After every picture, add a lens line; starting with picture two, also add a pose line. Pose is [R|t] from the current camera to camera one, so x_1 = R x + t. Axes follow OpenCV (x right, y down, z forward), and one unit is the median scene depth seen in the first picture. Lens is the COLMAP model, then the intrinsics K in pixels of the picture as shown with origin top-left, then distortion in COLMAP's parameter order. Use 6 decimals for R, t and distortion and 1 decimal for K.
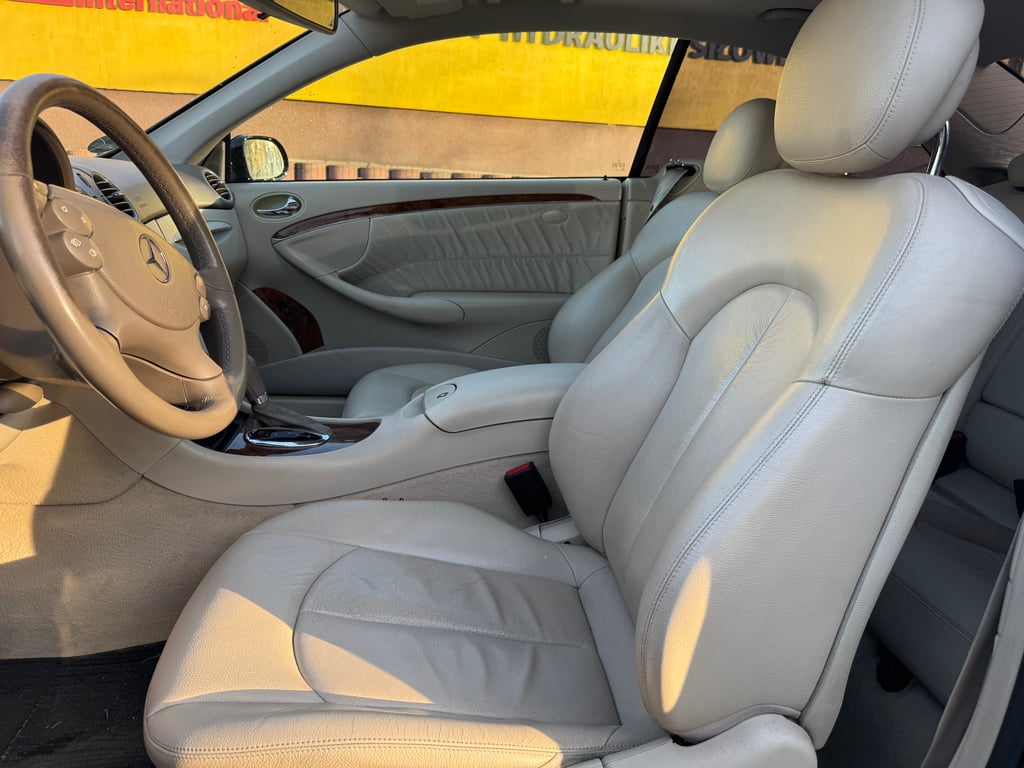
lens RADIAL K [[720.8, 0, 532.0], [0, 720.8, 385.7], [0, 0, 1]] dist [0.048681, -0.092250]
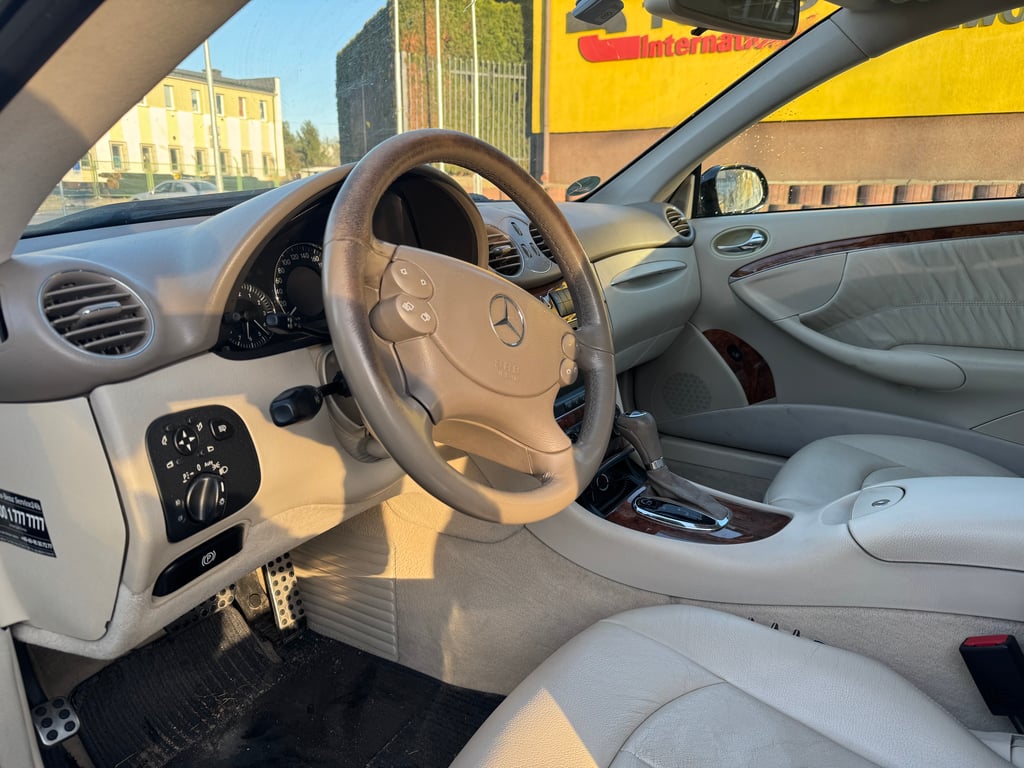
lens RADIAL K [[728.1, 0, 512.0], [0, 728.1, 384.0], [0, 0, 1]] dist [0.056507, -0.075013]
pose [[0.766597, 0.103741, -0.633693, 0.030366], [-0.127142, 0.991848, 0.008567, -0.040637], [0.629416, 0.074001, 0.773537, 0.117472]]
